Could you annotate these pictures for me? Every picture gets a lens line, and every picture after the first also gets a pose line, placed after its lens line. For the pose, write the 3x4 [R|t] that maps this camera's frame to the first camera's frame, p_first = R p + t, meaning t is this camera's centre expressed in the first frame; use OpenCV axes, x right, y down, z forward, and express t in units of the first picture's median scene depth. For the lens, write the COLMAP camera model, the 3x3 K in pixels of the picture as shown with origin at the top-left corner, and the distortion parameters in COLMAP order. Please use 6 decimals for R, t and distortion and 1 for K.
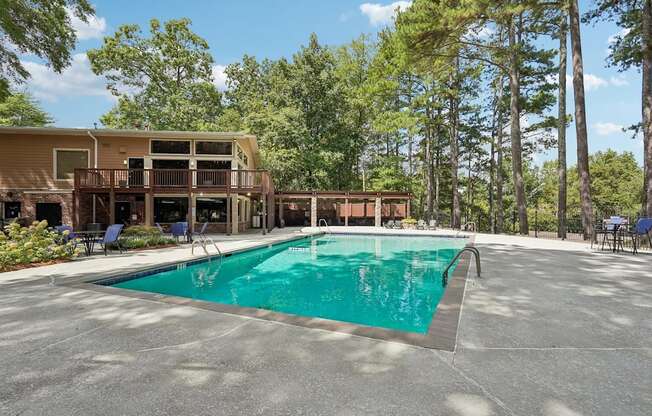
lens RADIAL K [[285.2, 0, 328.9], [0, 285.2, 209.0], [0, 0, 1]] dist [0.000147, 0.001461]
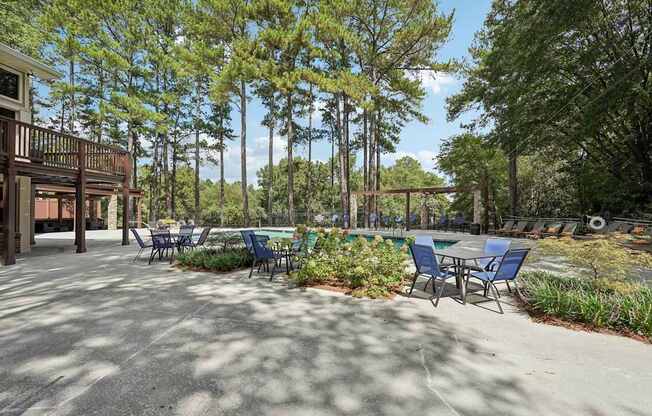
lens RADIAL K [[285.2, 0, 328.9], [0, 285.2, 209.0], [0, 0, 1]] dist [0.000147, 0.001461]
pose [[0.188180, 0.016217, 0.982001, -0.606430], [-0.016333, 0.999777, -0.013380, 0.001842], [-0.981999, -0.013522, 0.188403, 0.265923]]
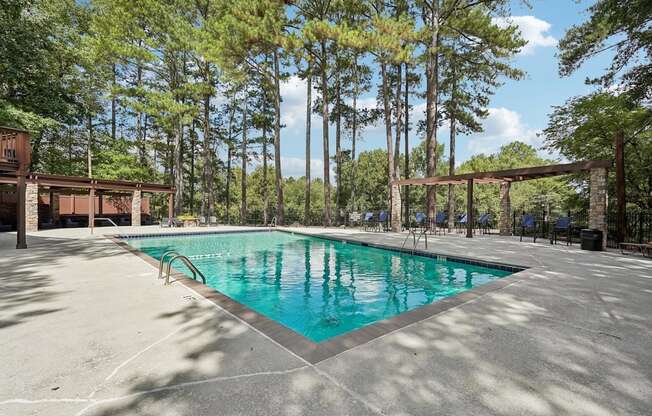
lens RADIAL K [[285.2, 0, 328.9], [0, 285.2, 209.0], [0, 0, 1]] dist [0.000147, 0.001461]
pose [[0.498049, 0.007441, 0.867117, -0.264150], [-0.018719, 0.999822, 0.002172, 0.001259], [-0.866947, -0.017313, 0.498100, 0.120525]]
